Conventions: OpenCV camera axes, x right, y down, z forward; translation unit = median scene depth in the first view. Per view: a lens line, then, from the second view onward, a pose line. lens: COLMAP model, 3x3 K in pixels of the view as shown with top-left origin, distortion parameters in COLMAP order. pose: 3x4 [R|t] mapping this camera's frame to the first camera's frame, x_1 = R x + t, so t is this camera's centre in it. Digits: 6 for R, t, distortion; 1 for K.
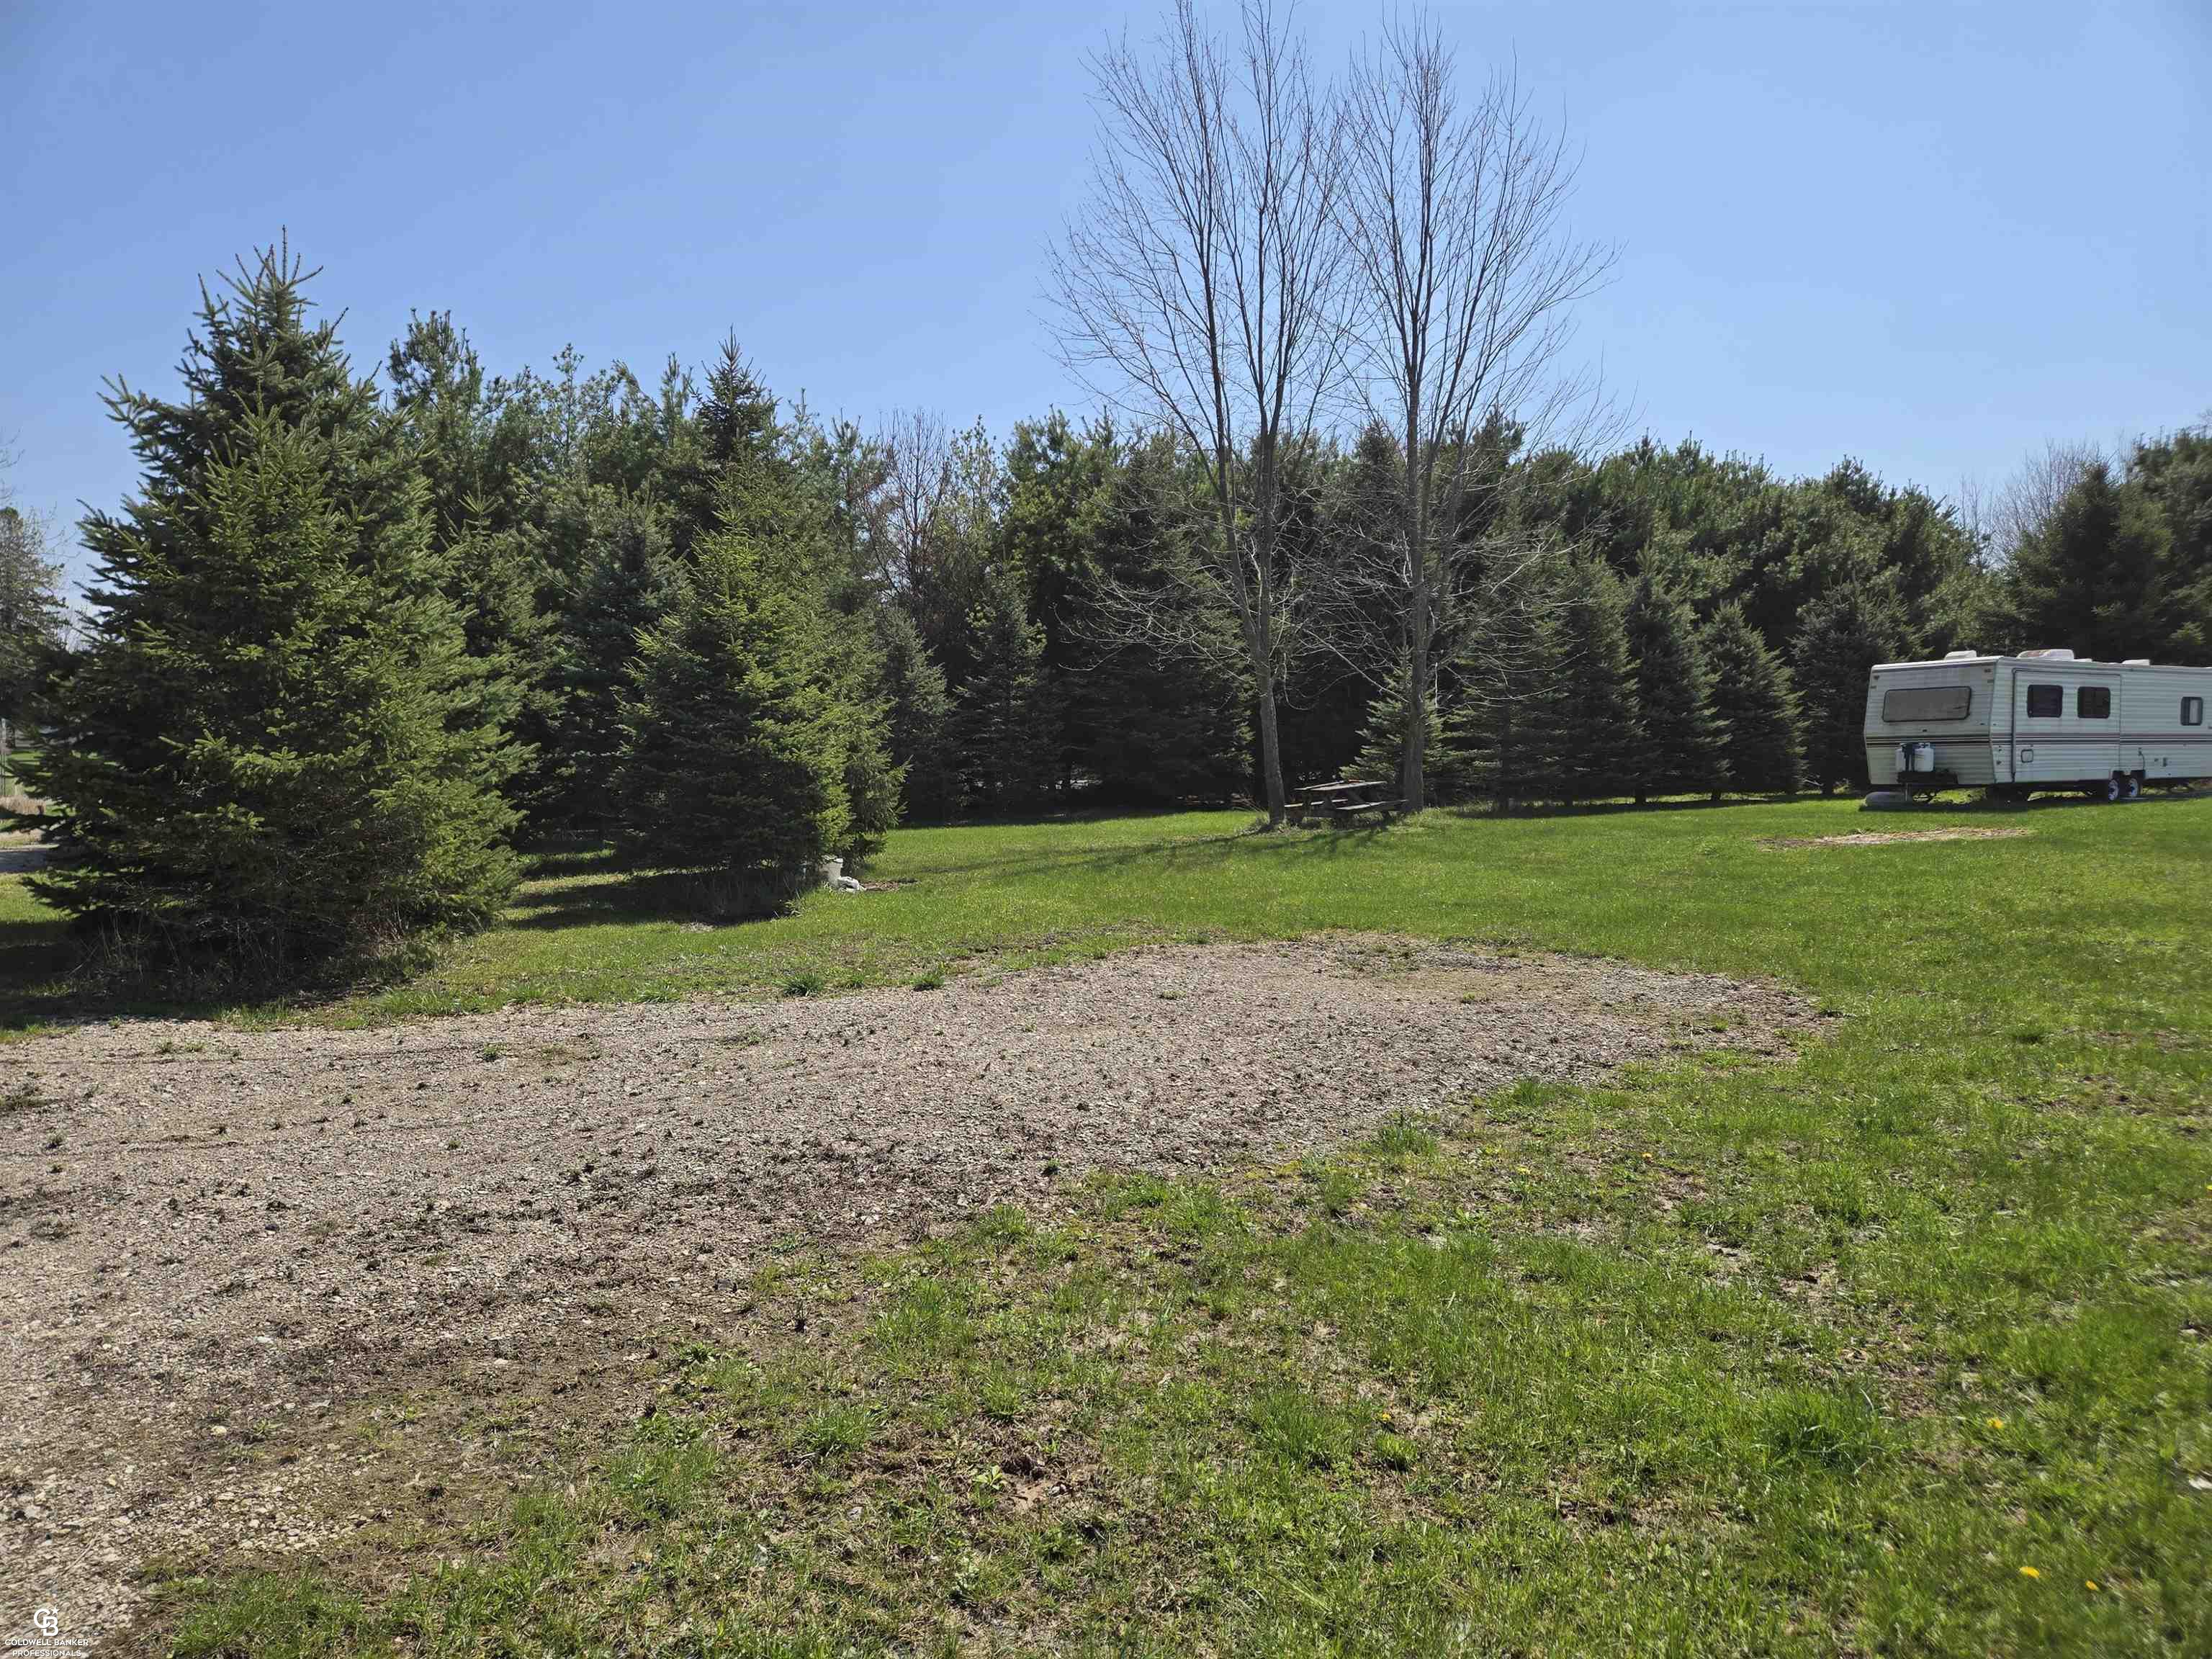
lens RADIAL K [[1495.1, 0, 1106.0], [0, 1495.1, 829.5], [0, 0, 1]] dist [0.001784, 0.000128]
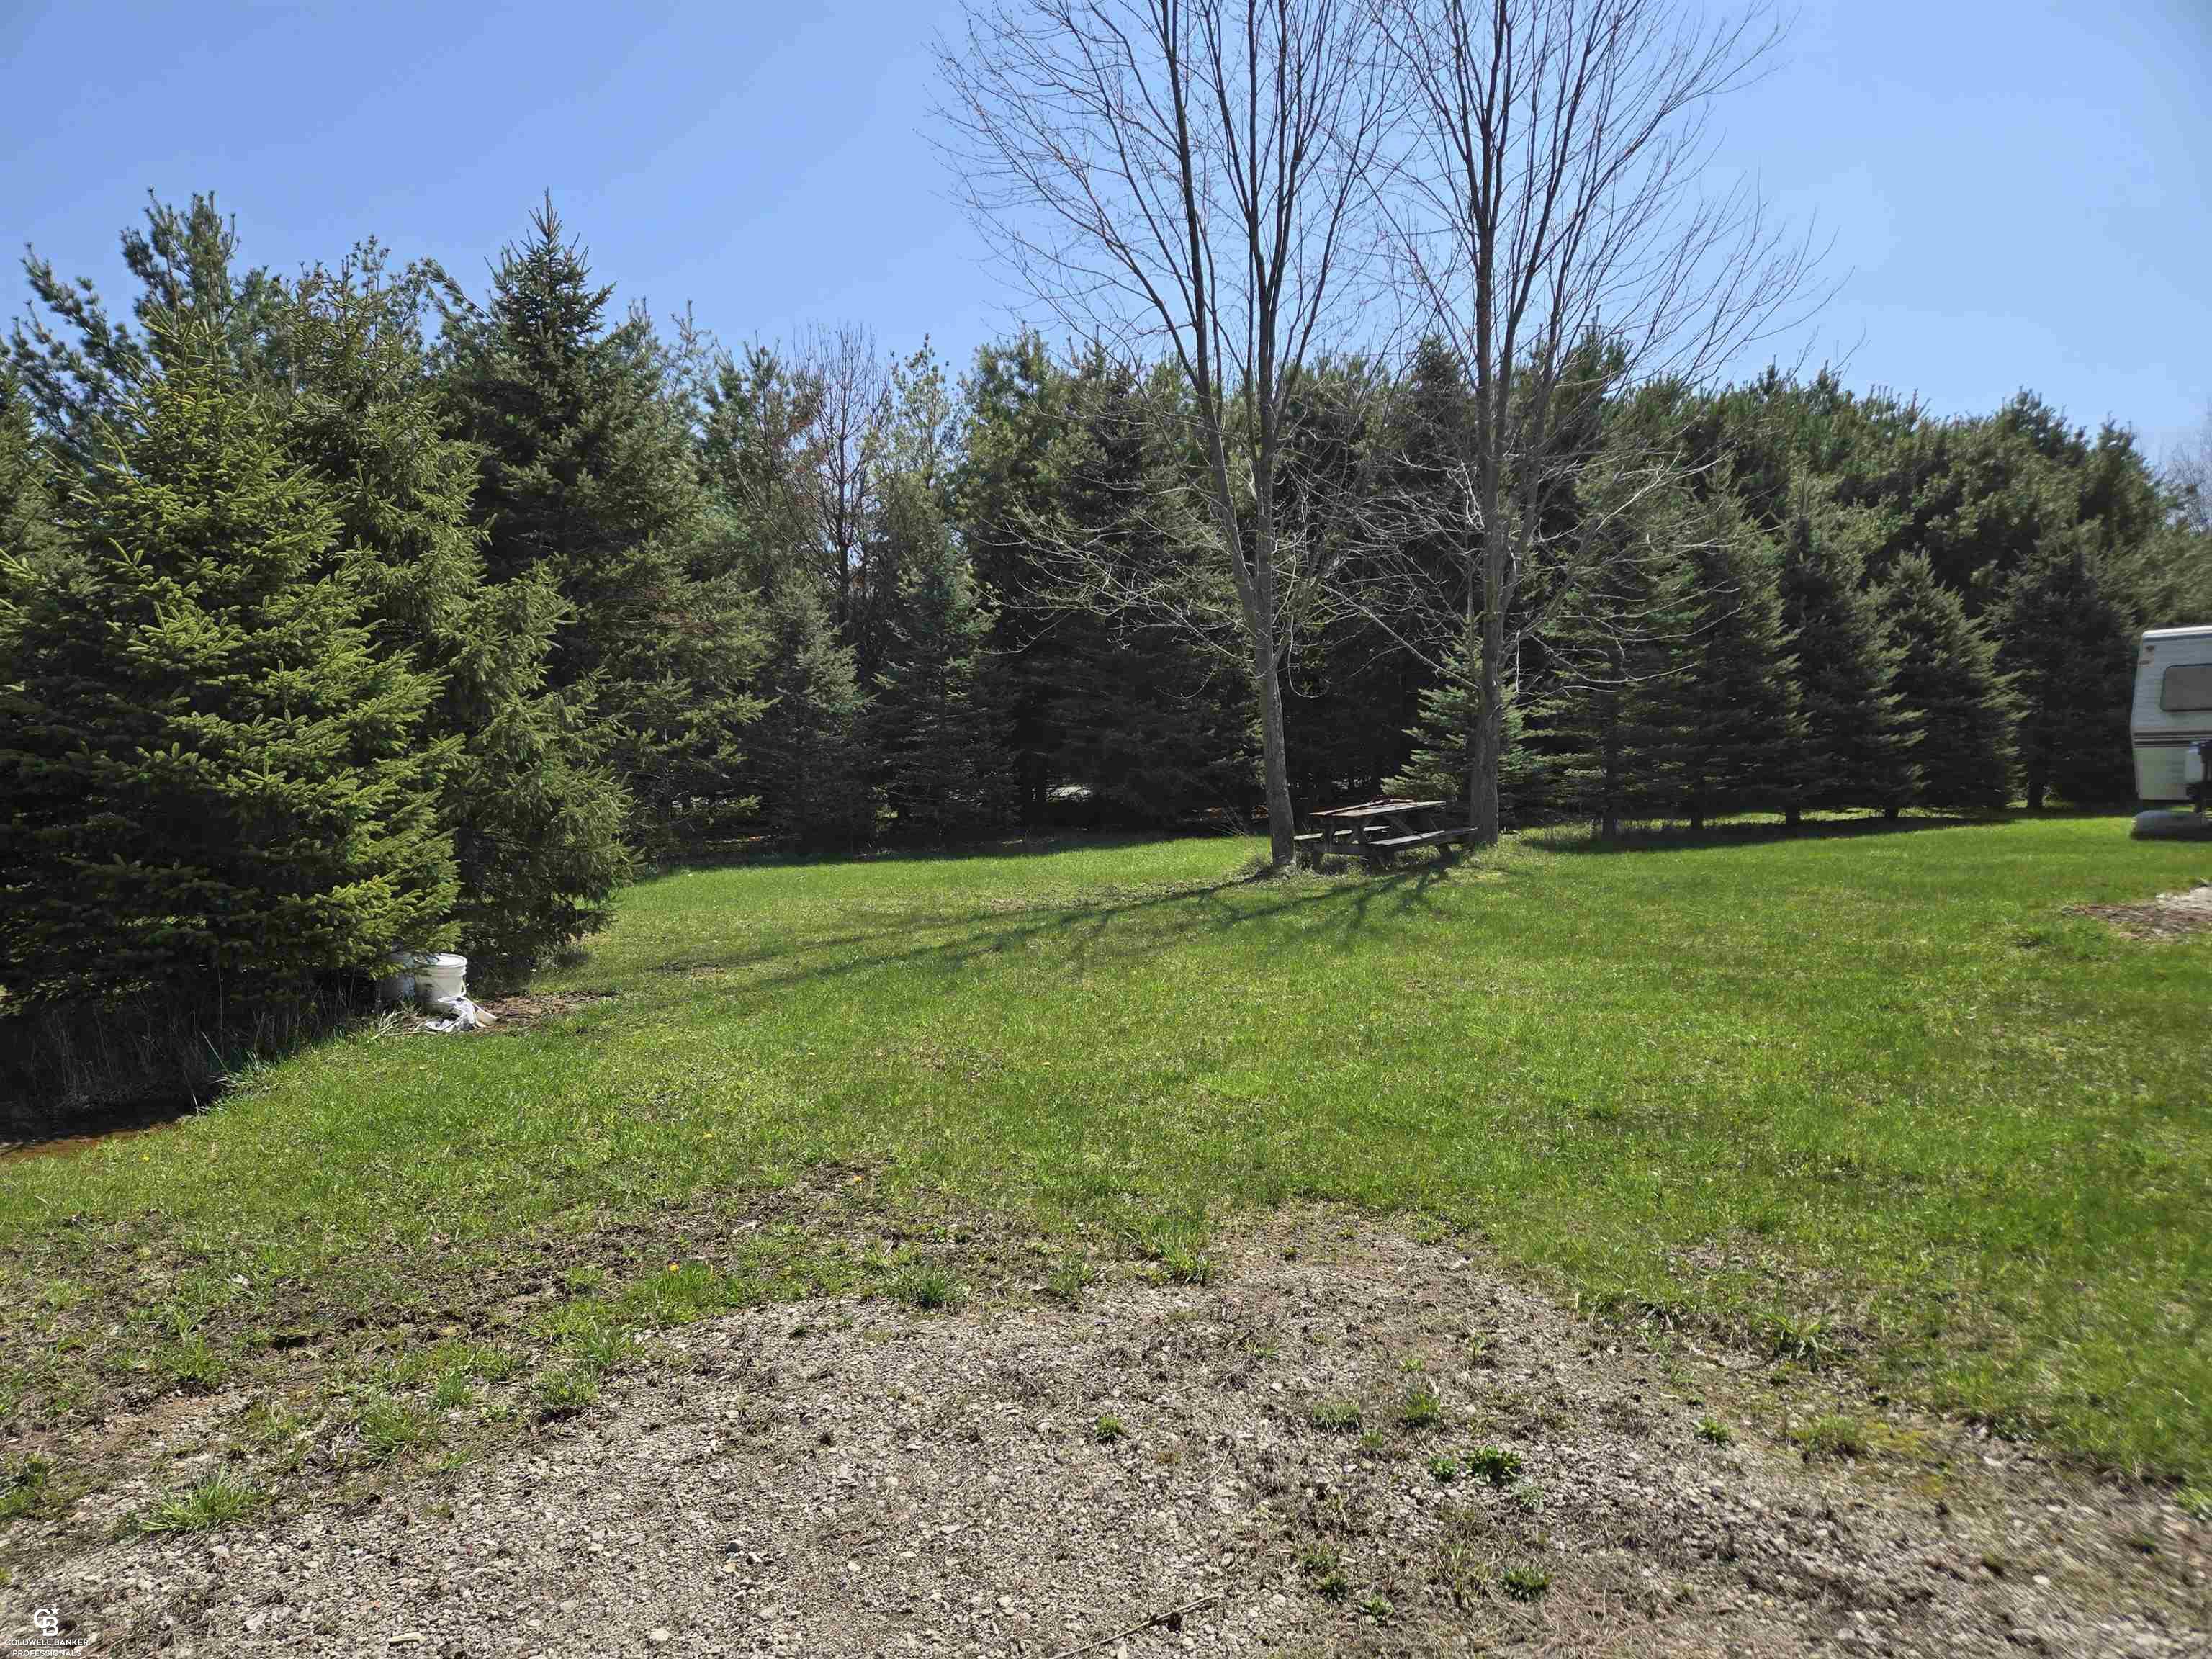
lens RADIAL K [[1353.4, 0, 1106.0], [0, 1353.4, 829.5], [0, 0, 1]] dist [-0.003522, -0.000581]
pose [[0.997630, -0.002263, -0.068769, 0.062737], [0.002722, 0.999975, 0.006579, -0.020312], [0.068752, -0.006751, 0.997611, 0.308994]]
